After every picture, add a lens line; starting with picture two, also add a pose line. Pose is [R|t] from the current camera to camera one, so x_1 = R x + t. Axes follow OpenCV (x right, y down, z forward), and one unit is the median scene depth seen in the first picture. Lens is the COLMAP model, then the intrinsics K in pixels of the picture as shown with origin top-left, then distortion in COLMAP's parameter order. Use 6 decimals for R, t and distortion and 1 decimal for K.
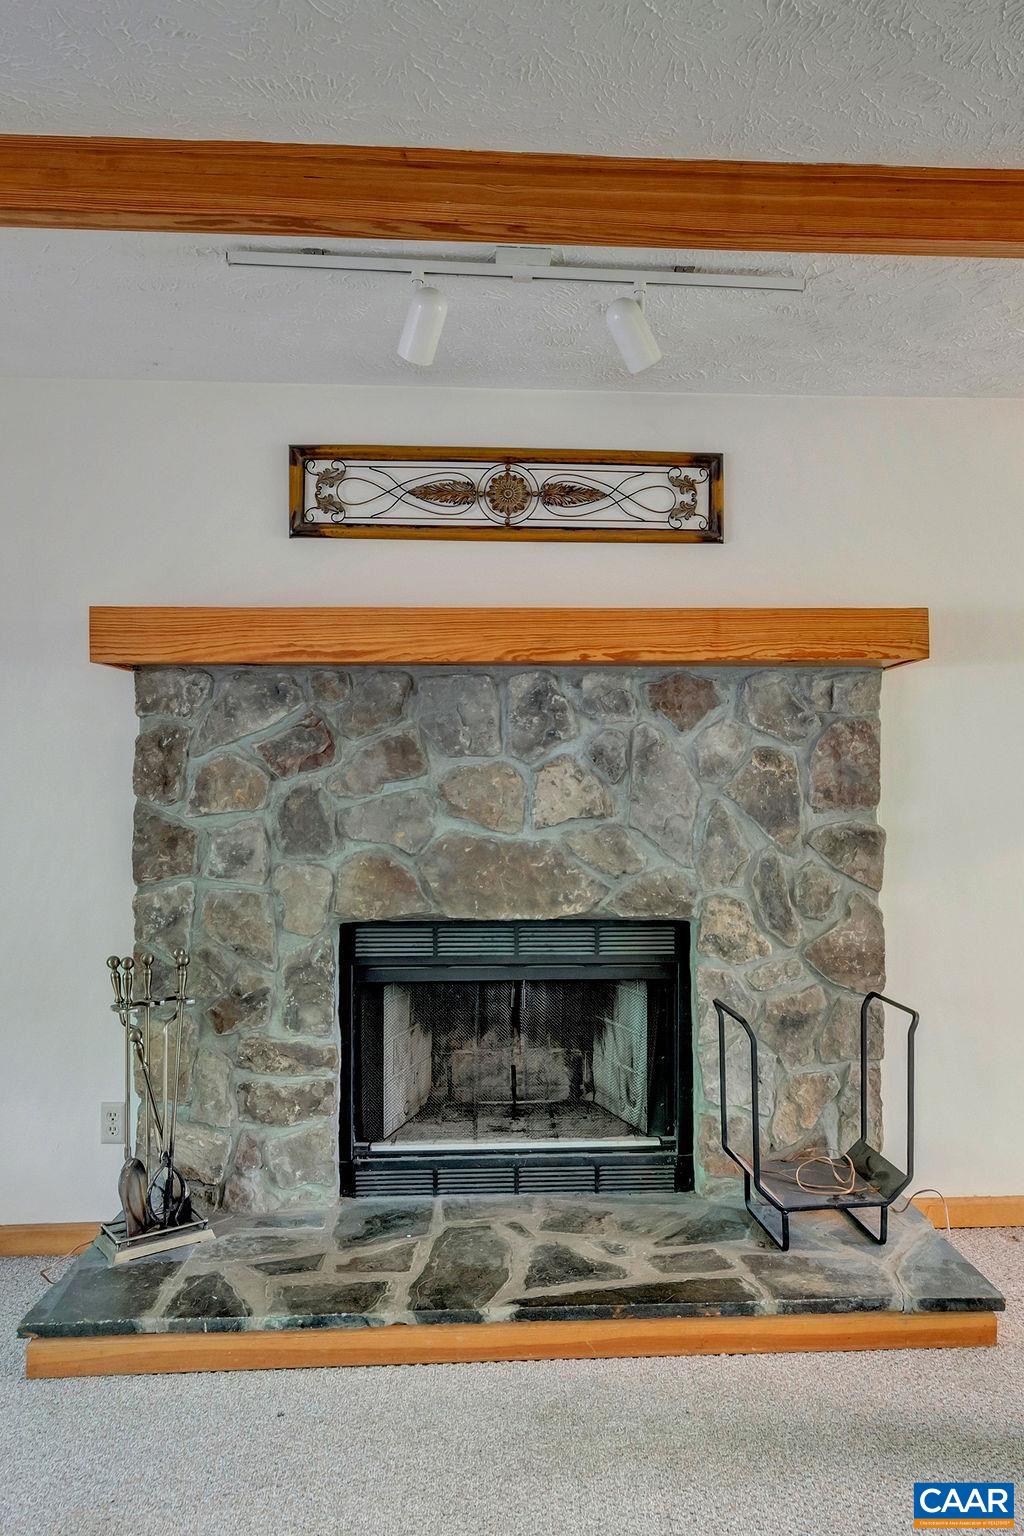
lens RADIAL K [[1099.2, 0, 523.2], [0, 1099.2, 790.7], [0, 0, 1]] dist [0.000990, 0.001842]
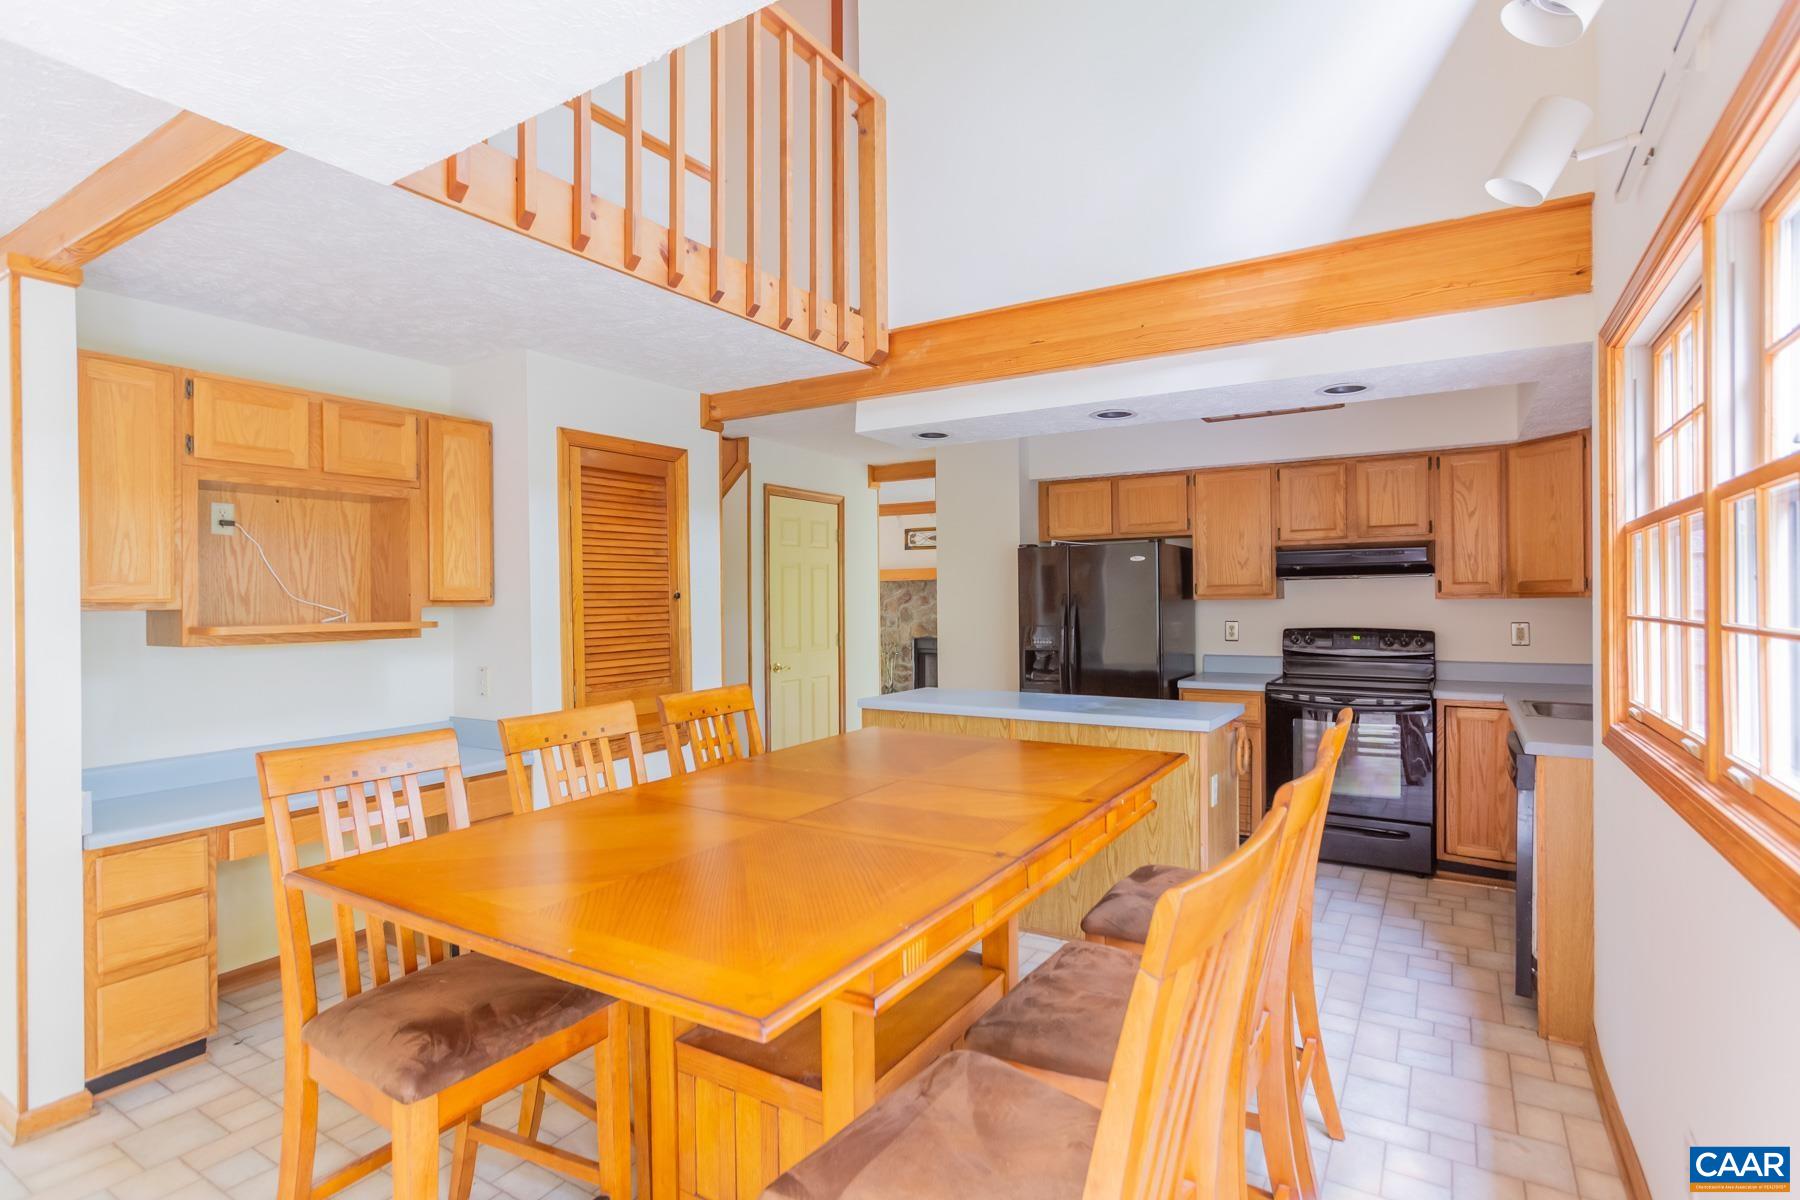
lens RADIAL K [[899.8, 0, 900.9], [0, 899.8, 599.5], [0, 0, 1]] dist [0.001959, 0.000202]
pose [[0.801719, 0.004959, -0.597680, 1.926266], [-0.006911, 0.999976, -0.000974, -0.029695], [0.597661, 0.004912, 0.801734, -1.889306]]
